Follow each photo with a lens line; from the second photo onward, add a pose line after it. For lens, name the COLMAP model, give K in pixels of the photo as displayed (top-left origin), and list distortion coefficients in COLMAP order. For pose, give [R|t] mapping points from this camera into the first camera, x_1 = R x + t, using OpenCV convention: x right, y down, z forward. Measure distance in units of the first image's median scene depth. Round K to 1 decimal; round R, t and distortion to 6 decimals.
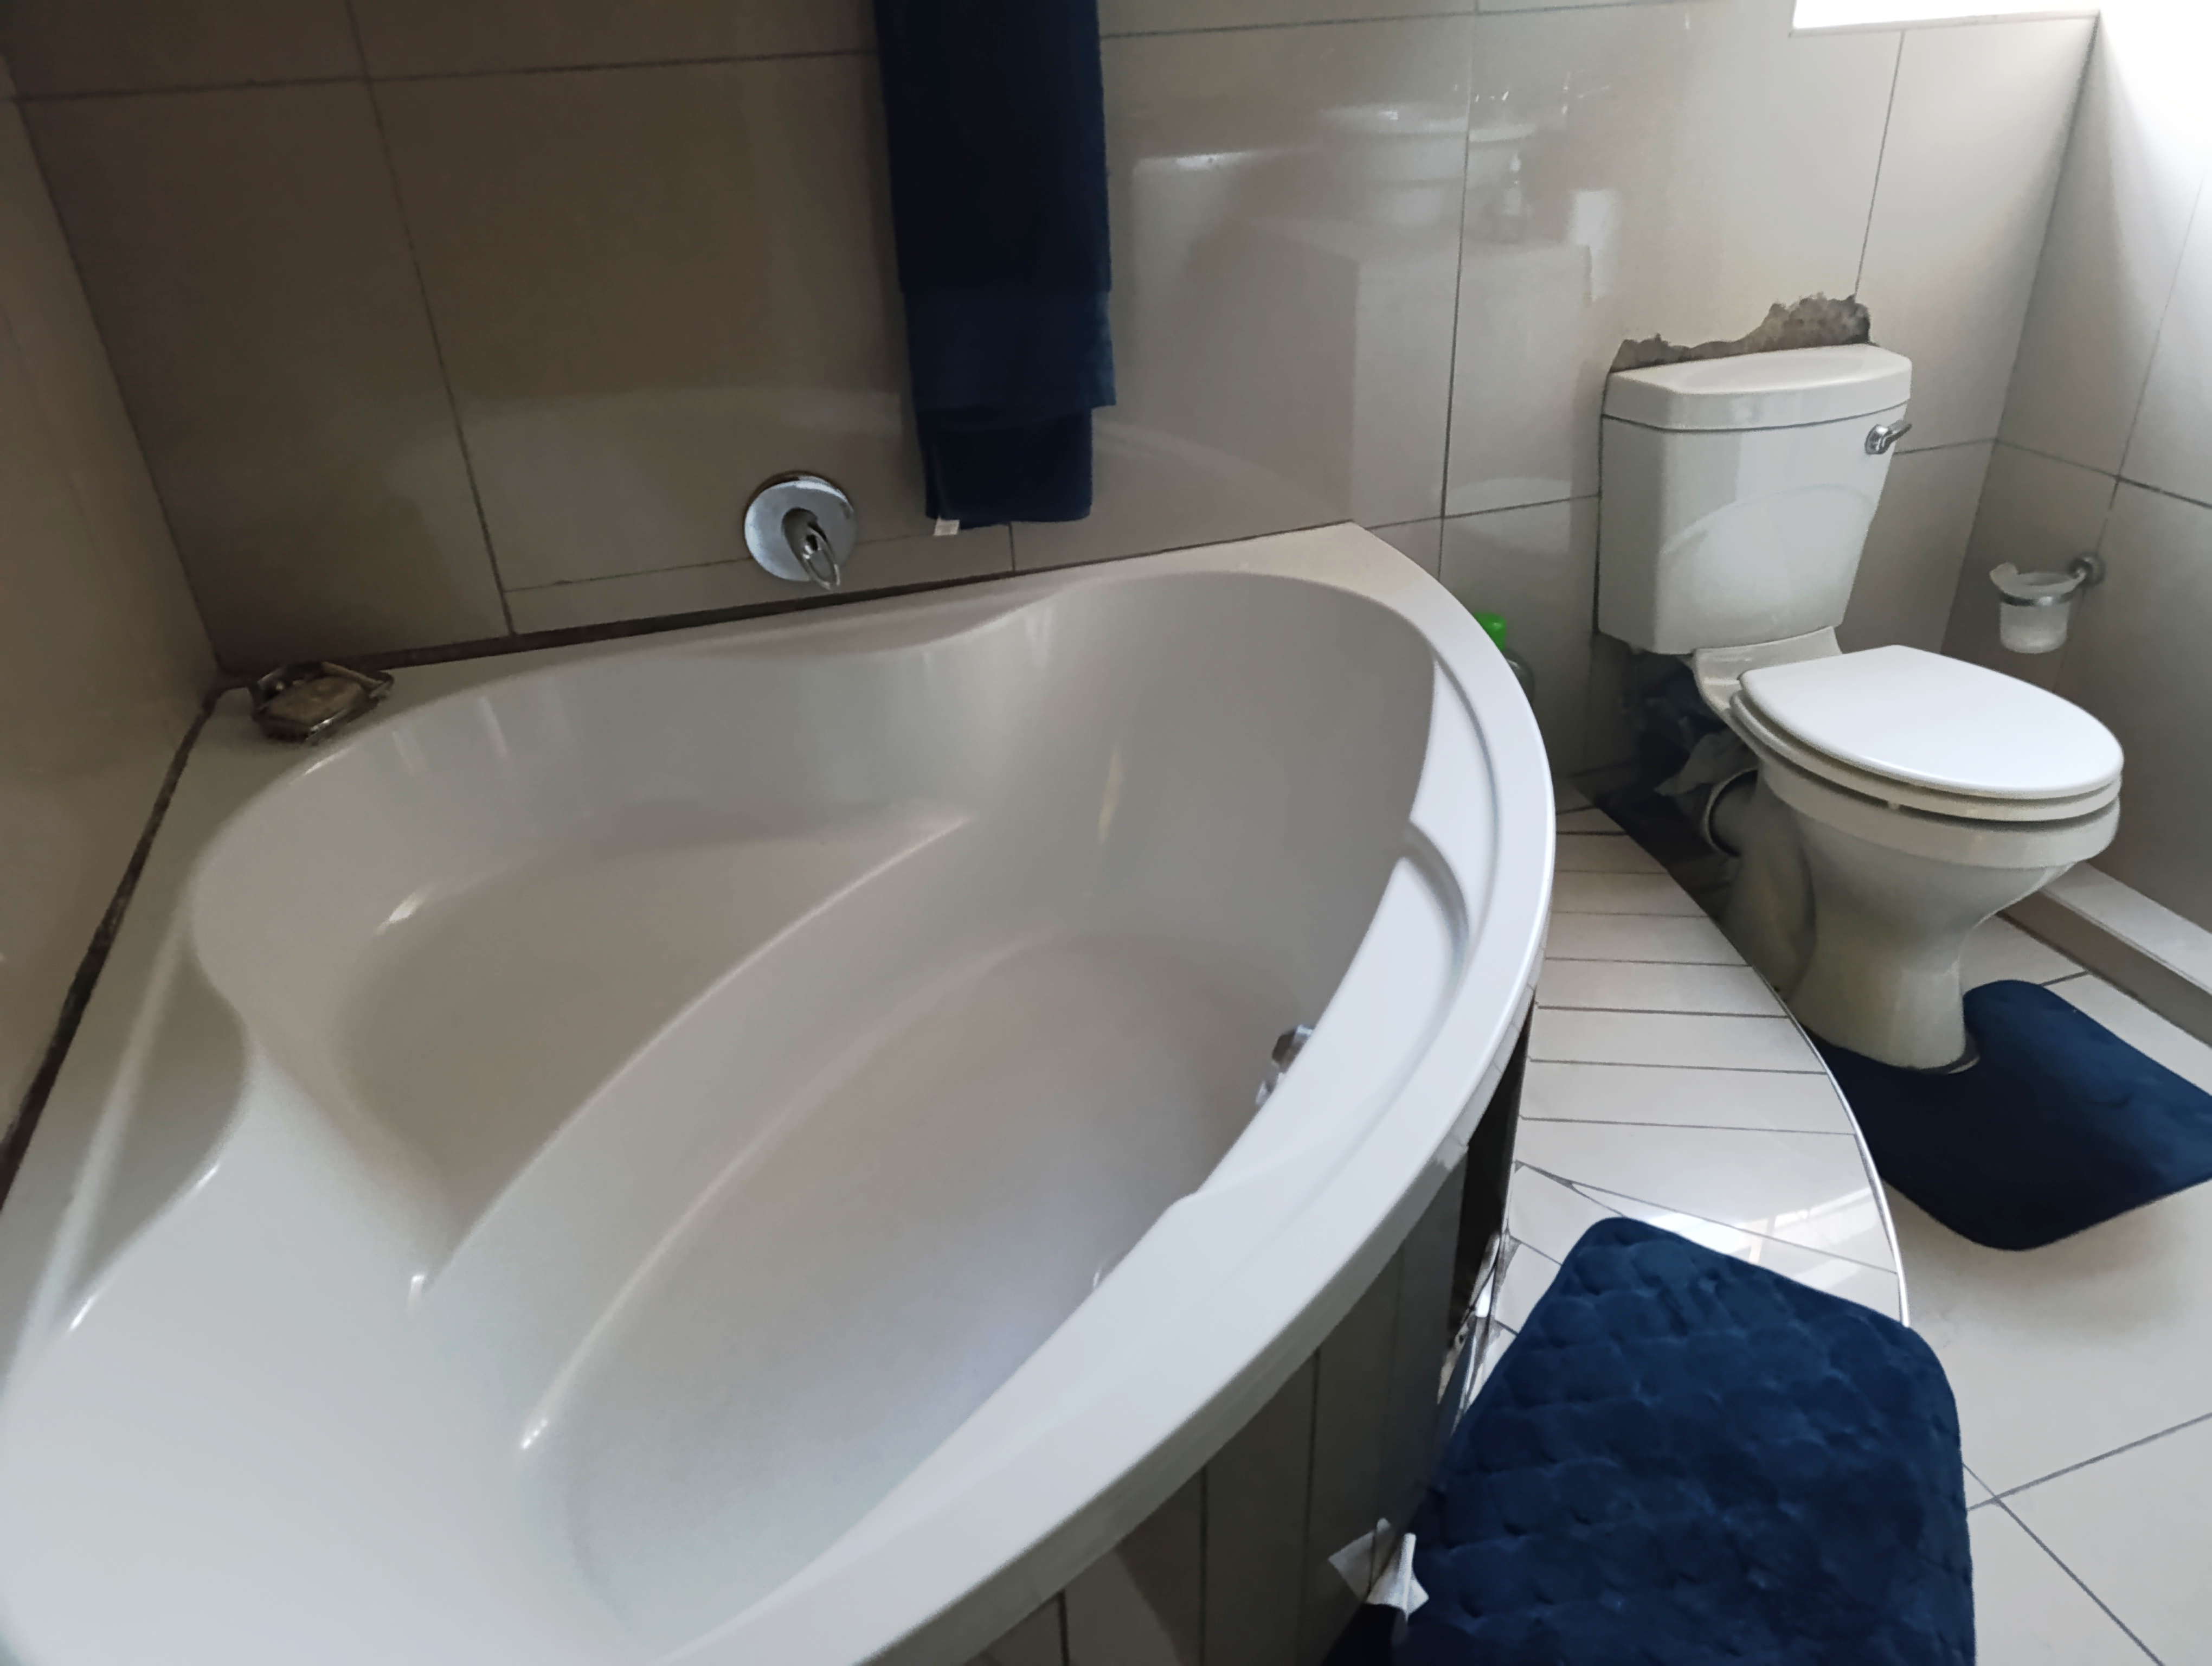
lens RADIAL K [[1513.5, 0, 1109.2], [0, 1513.5, 823.3], [0, 0, 1]] dist [0.040162, -0.044886]
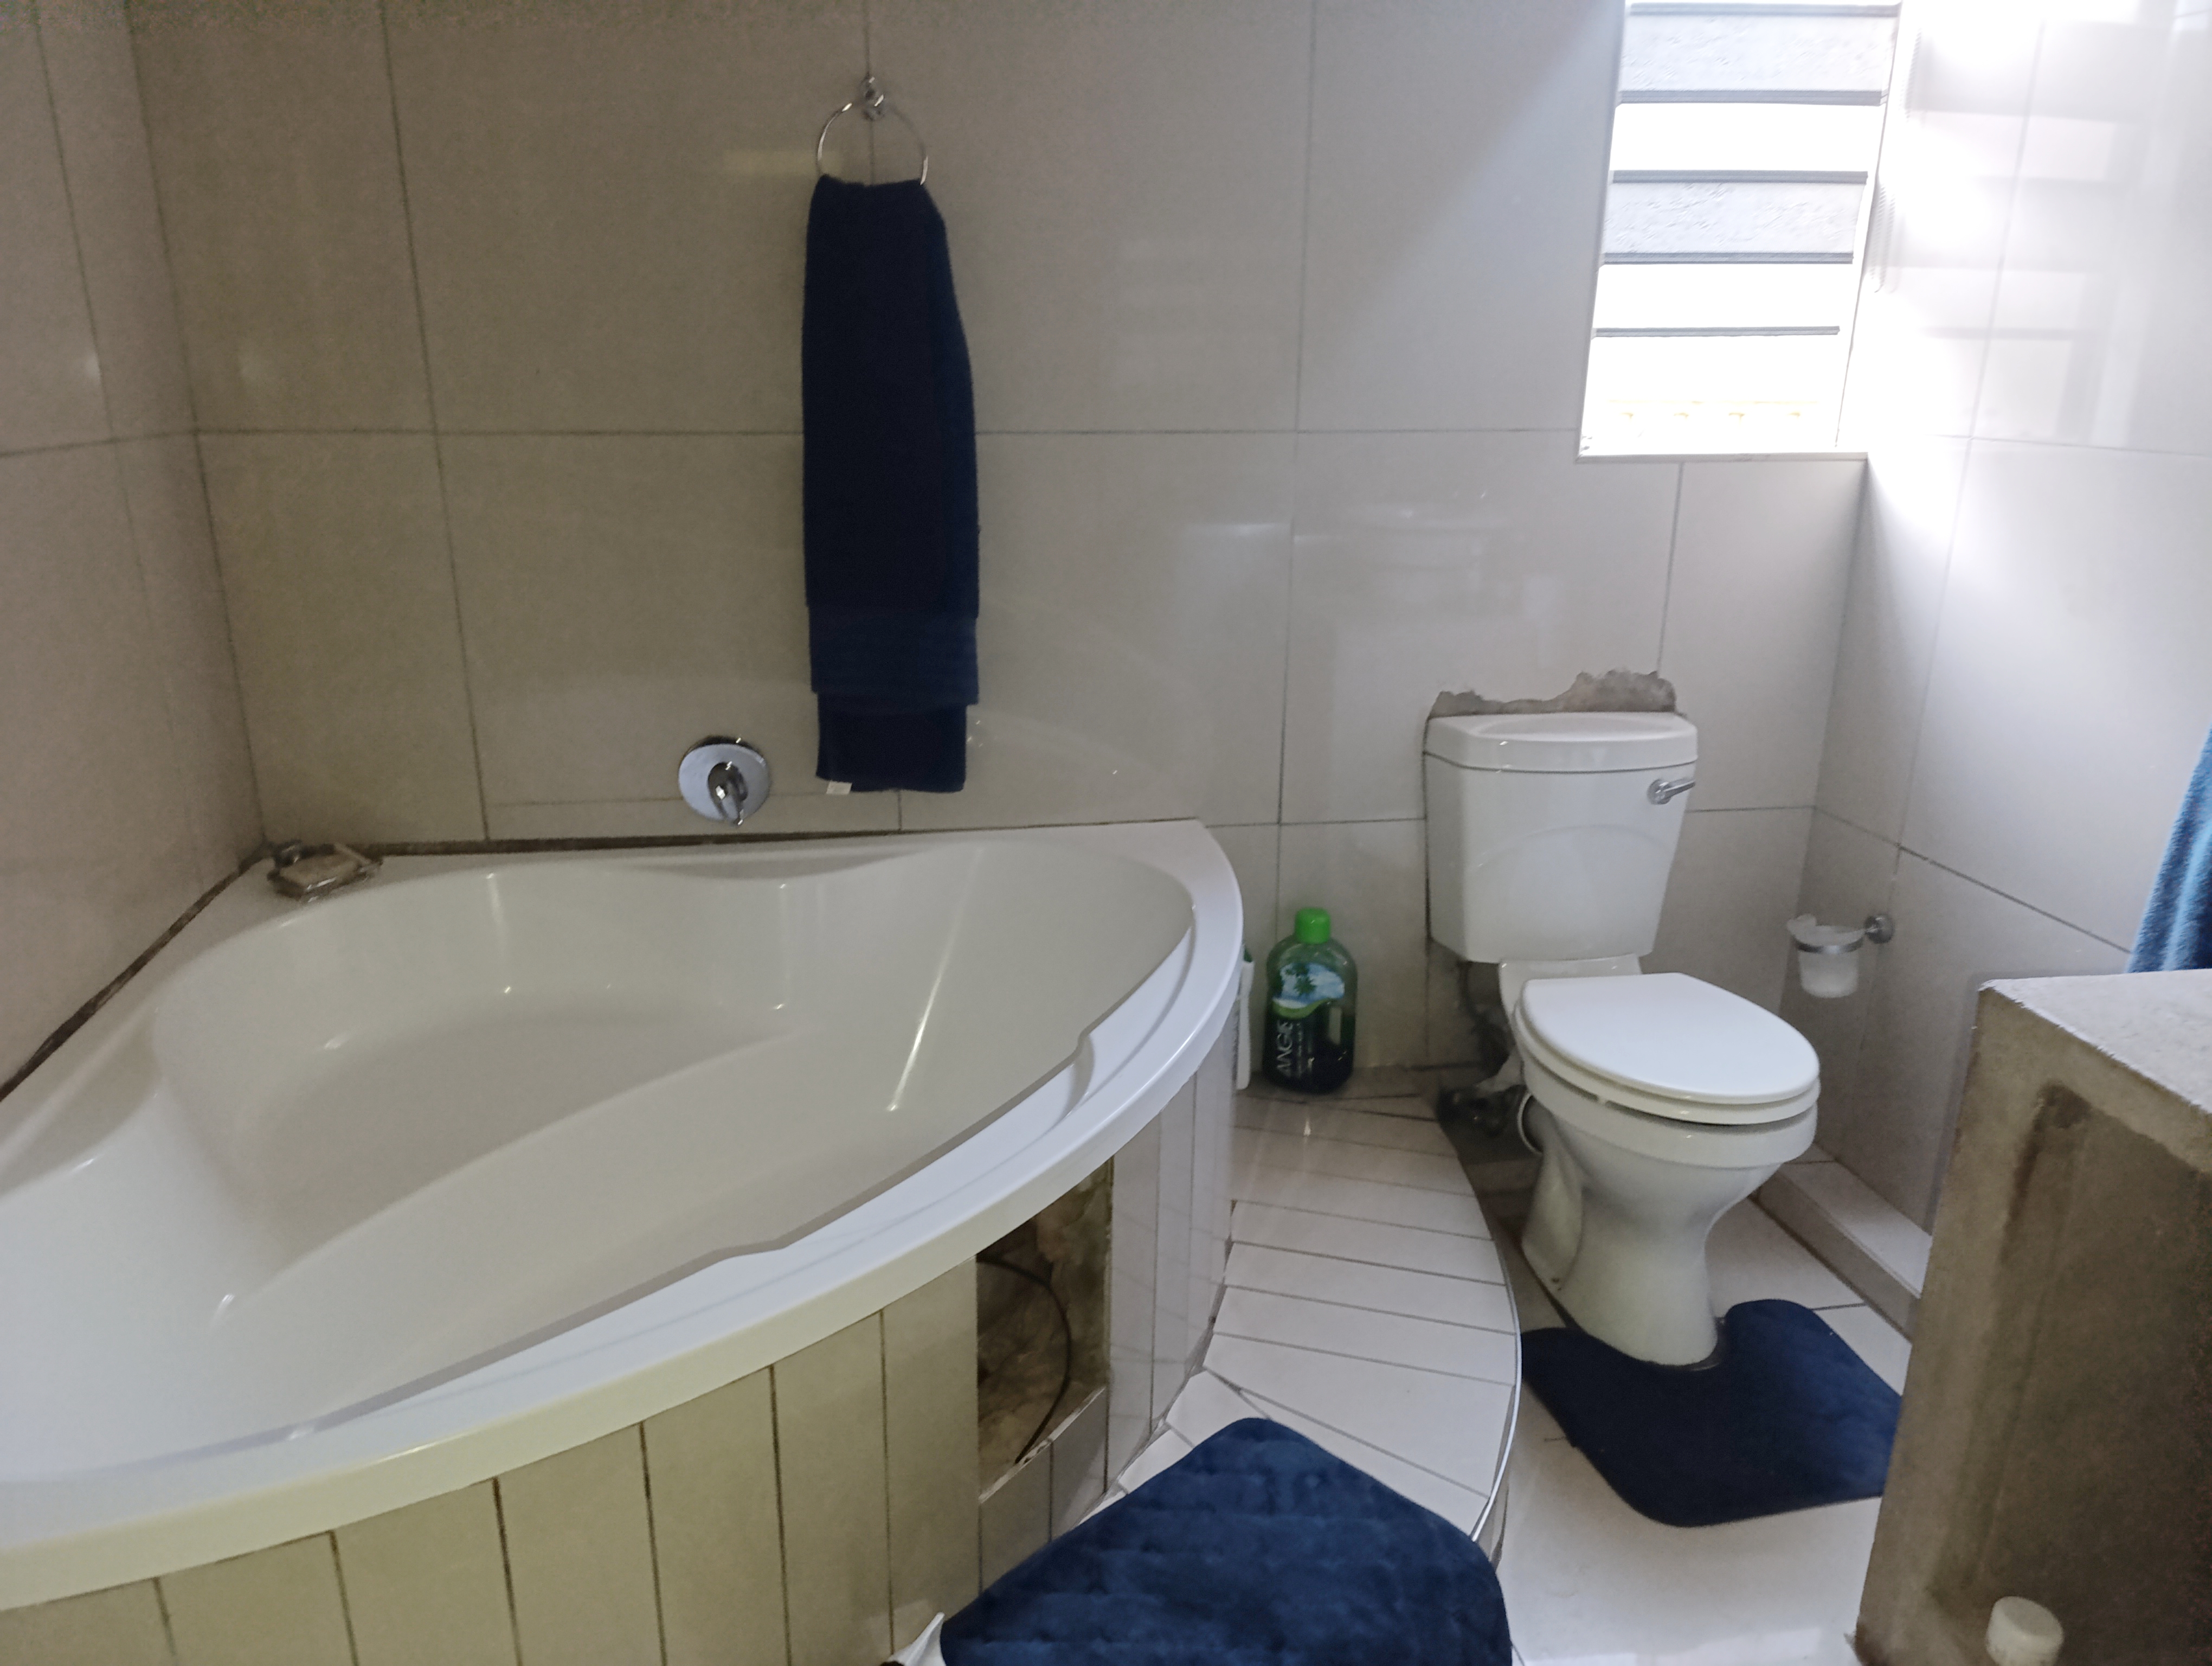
lens RADIAL K [[1513.5, 0, 1080.3], [0, 1513.5, 830.7], [0, 0, 1]] dist [0.040162, -0.044886]
pose [[0.986676, 0.090717, -0.135057, 0.238702], [-0.116684, 0.973059, -0.198851, 0.056566], [0.113379, 0.211961, 0.970679, -0.155597]]
